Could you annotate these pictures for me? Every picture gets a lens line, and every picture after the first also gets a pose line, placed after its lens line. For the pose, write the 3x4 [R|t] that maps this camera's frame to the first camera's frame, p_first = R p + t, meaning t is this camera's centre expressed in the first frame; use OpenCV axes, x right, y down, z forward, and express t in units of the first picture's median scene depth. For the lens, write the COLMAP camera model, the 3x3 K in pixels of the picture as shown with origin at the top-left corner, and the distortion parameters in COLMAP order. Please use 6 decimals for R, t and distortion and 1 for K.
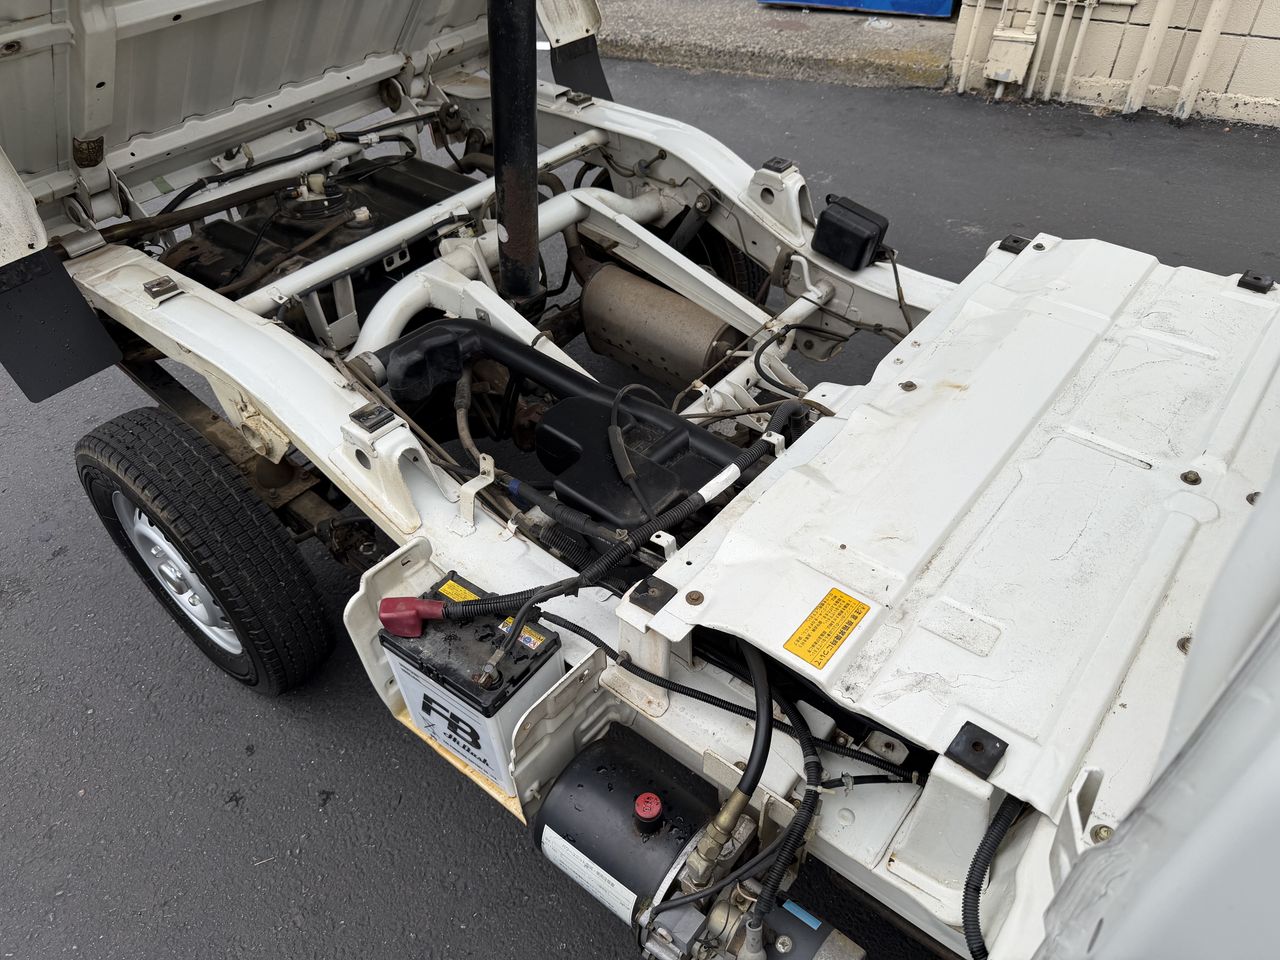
lens RADIAL K [[913.5, 0, 630.3], [0, 913.5, 483.2], [0, 0, 1]] dist [0.031049, -0.042908]
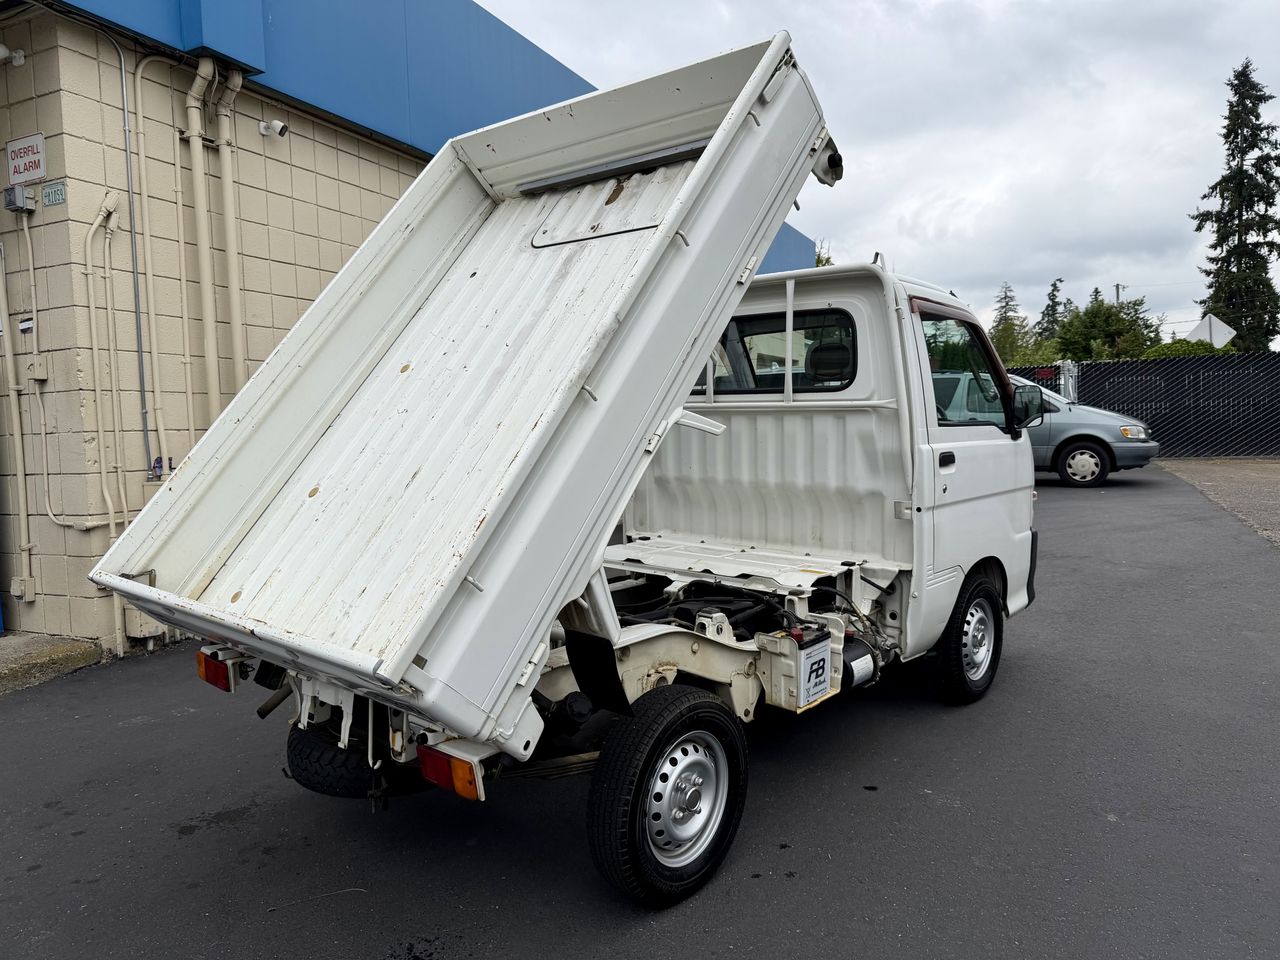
lens RADIAL K [[913.5, 0, 638.8], [0, 913.5, 490.9], [0, 0, 1]] dist [0.031049, -0.042908]
pose [[0.042651, -0.073689, 0.996369, -1.479645], [0.677815, 0.734796, 0.025329, -0.273158], [-0.733994, 0.674273, 0.081287, 0.441643]]
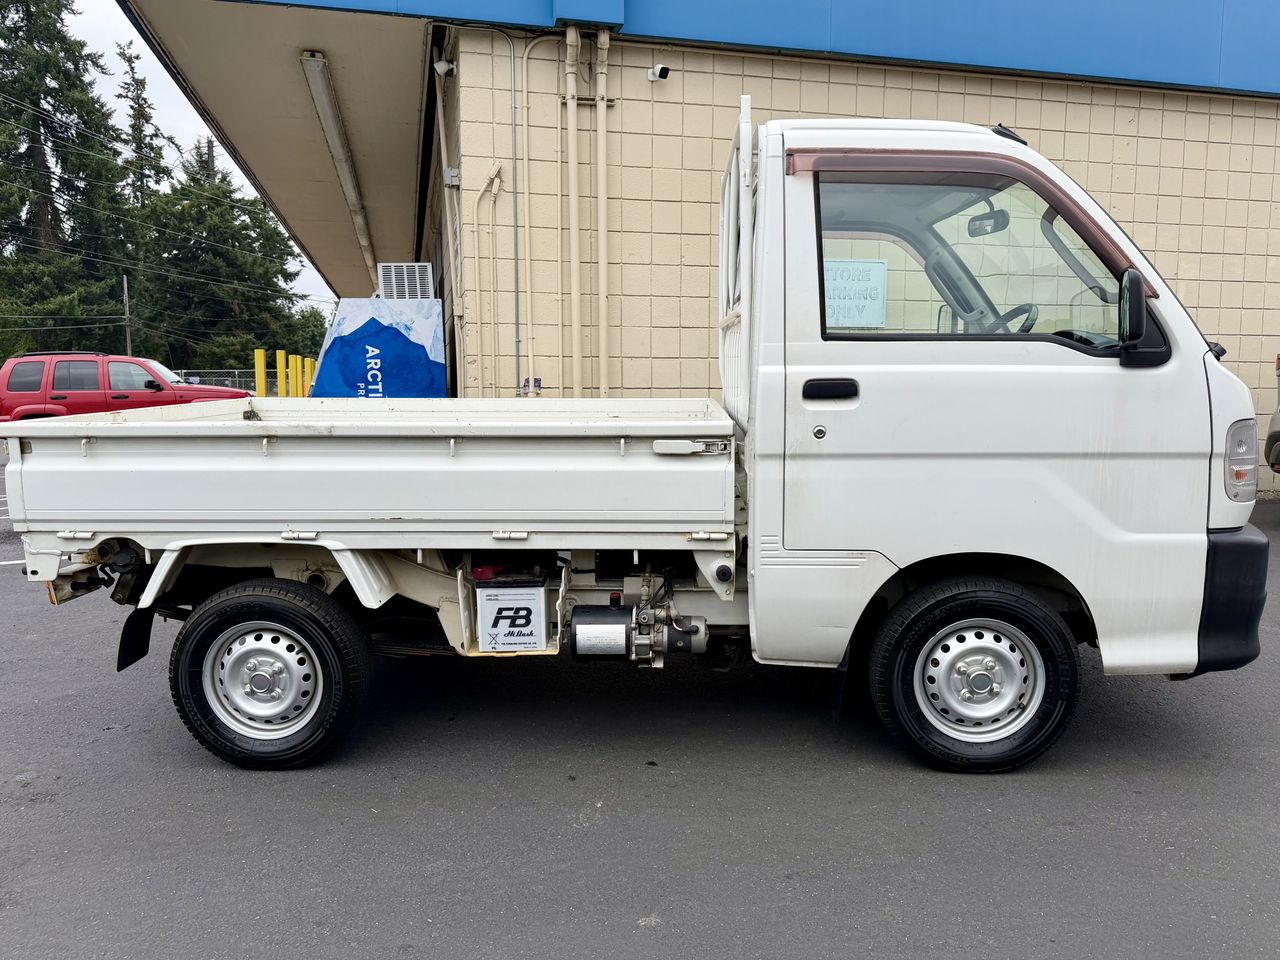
lens RADIAL K [[951.8, 0, 621.9], [0, 951.8, 497.1], [0, 0, 1]] dist [0.036628, -0.049192]
pose [[0.811389, -0.067819, 0.580559, -0.710067], [0.383942, 0.810756, -0.441887, 0.623349], [-0.440723, 0.581443, 0.683876, -0.474165]]
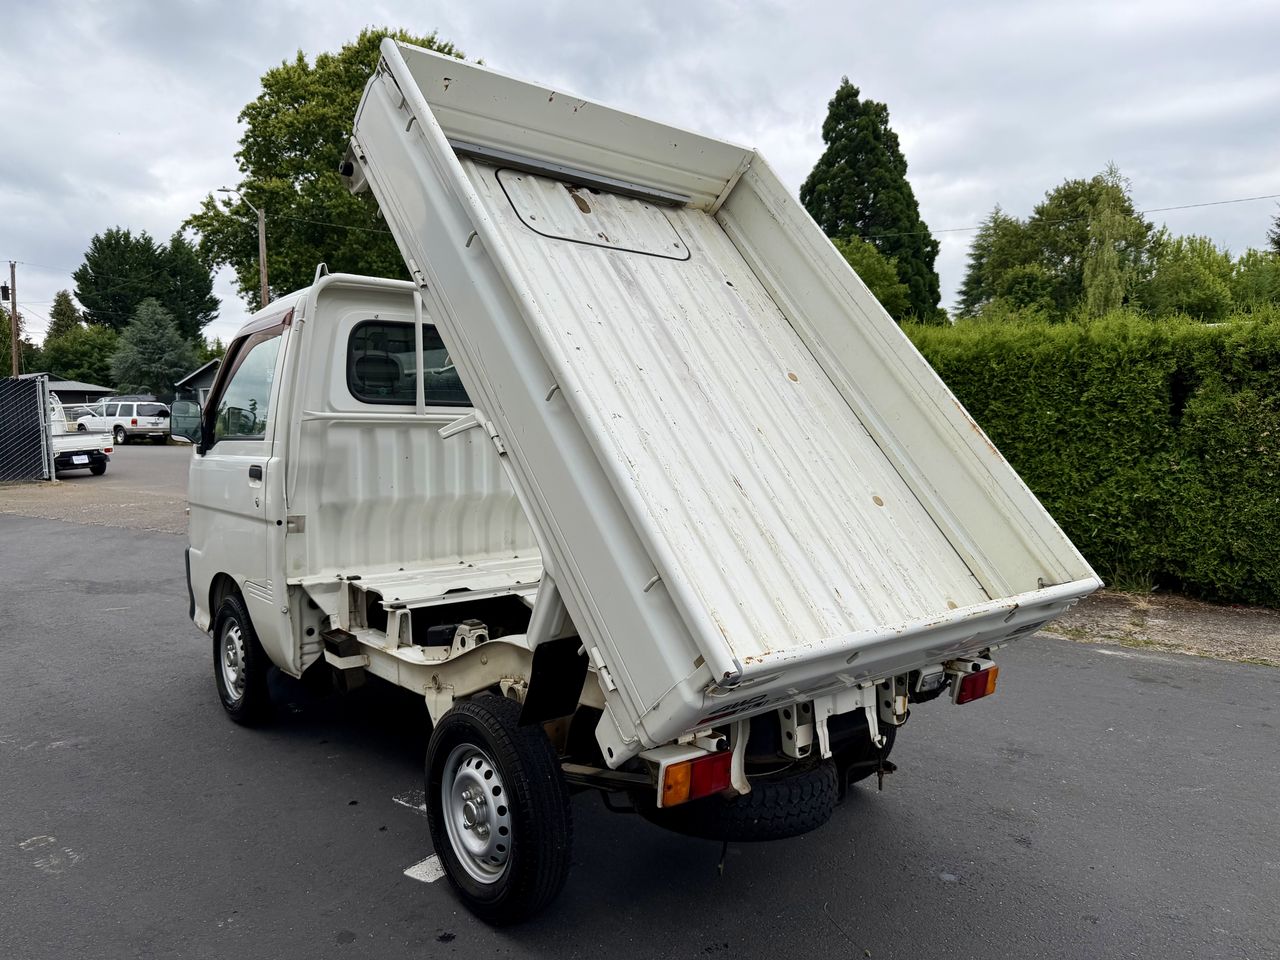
lens RADIAL K [[913.5, 0, 641.4], [0, 913.5, 498.4], [0, 0, 1]] dist [0.031049, -0.042908]
pose [[-0.984277, 0.005896, 0.176532, -0.333601], [0.131961, 0.688888, 0.712755, -1.314574], [-0.117409, 0.724844, -0.678835, 1.588772]]
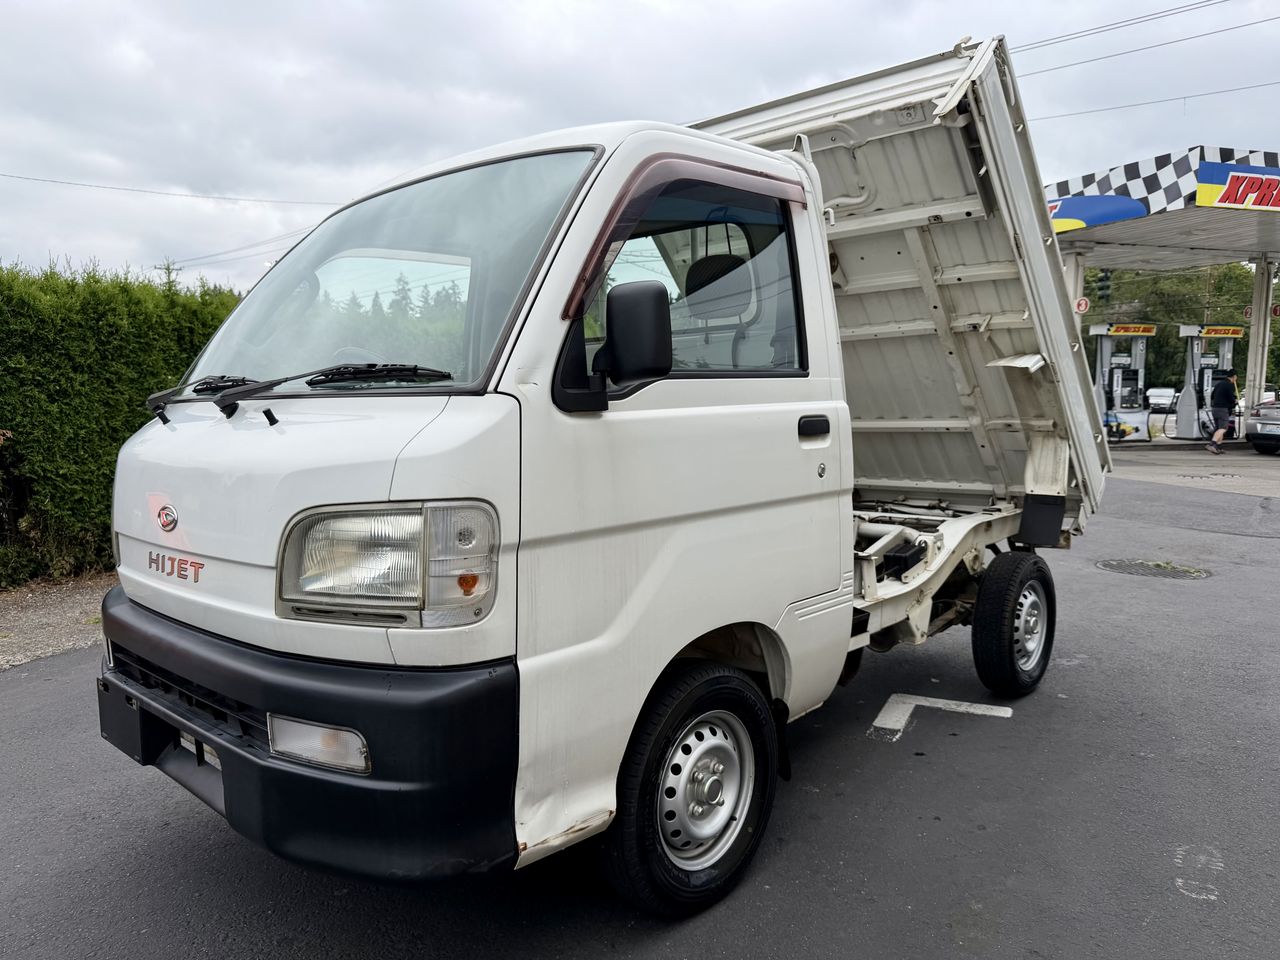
lens RADIAL K [[913.5, 0, 647.5], [0, 913.5, 478.7], [0, 0, 1]] dist [0.031049, -0.042908]
pose [[-0.050206, 0.108471, -0.992831, 1.705012], [-0.654716, 0.747116, 0.114734, -0.226359], [0.754206, 0.655783, 0.033508, 0.389659]]
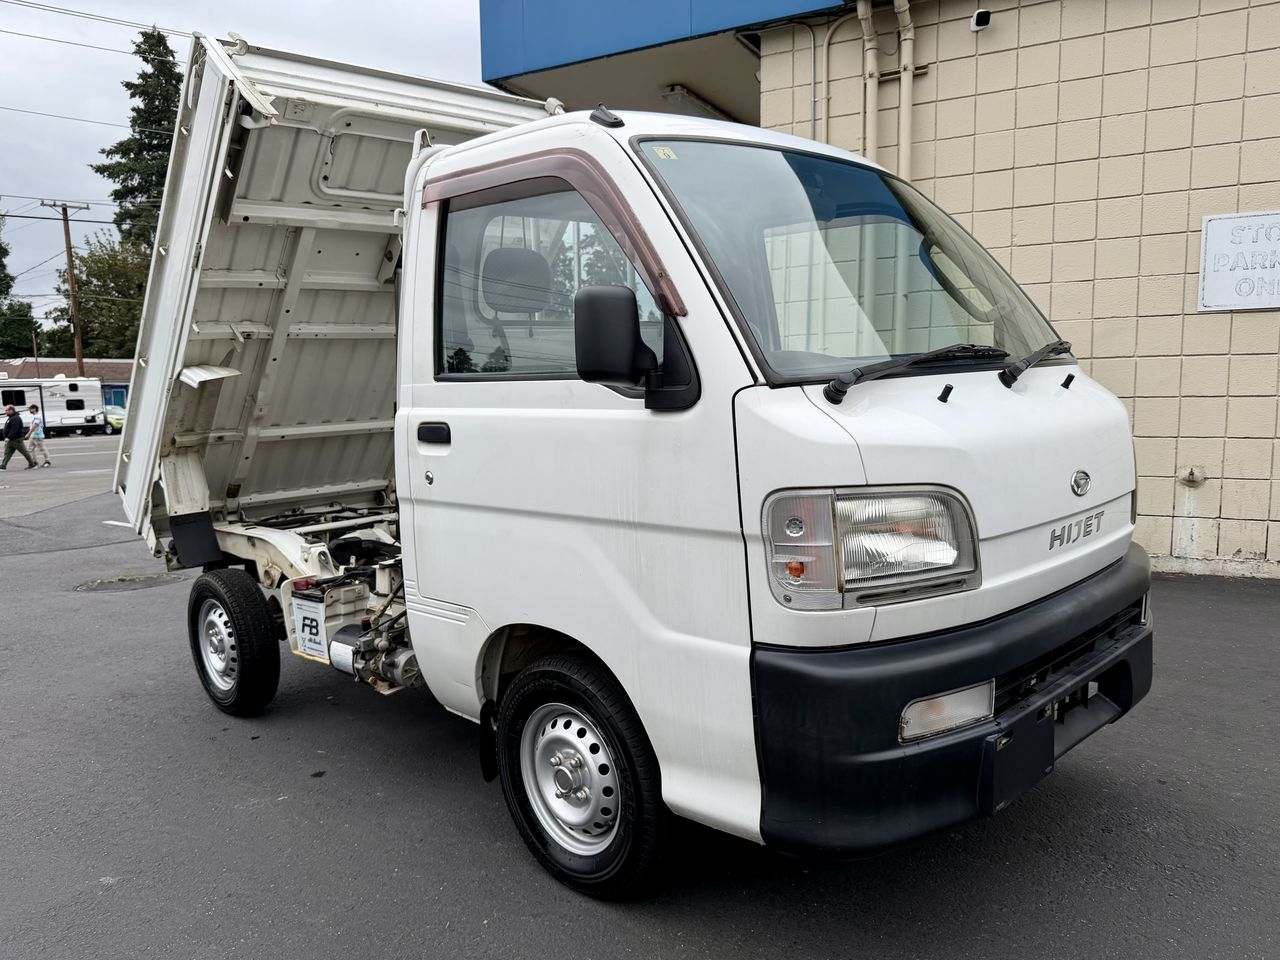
lens RADIAL K [[967.4, 0, 603.2], [0, 967.4, 514.8], [0, 0, 1]] dist [0.059529, -0.084277]
pose [[0.992356, -0.005997, -0.123260, 0.511820], [-0.063466, 0.831806, -0.551426, 0.785122], [0.105836, 0.555034, 0.825068, -0.720102]]
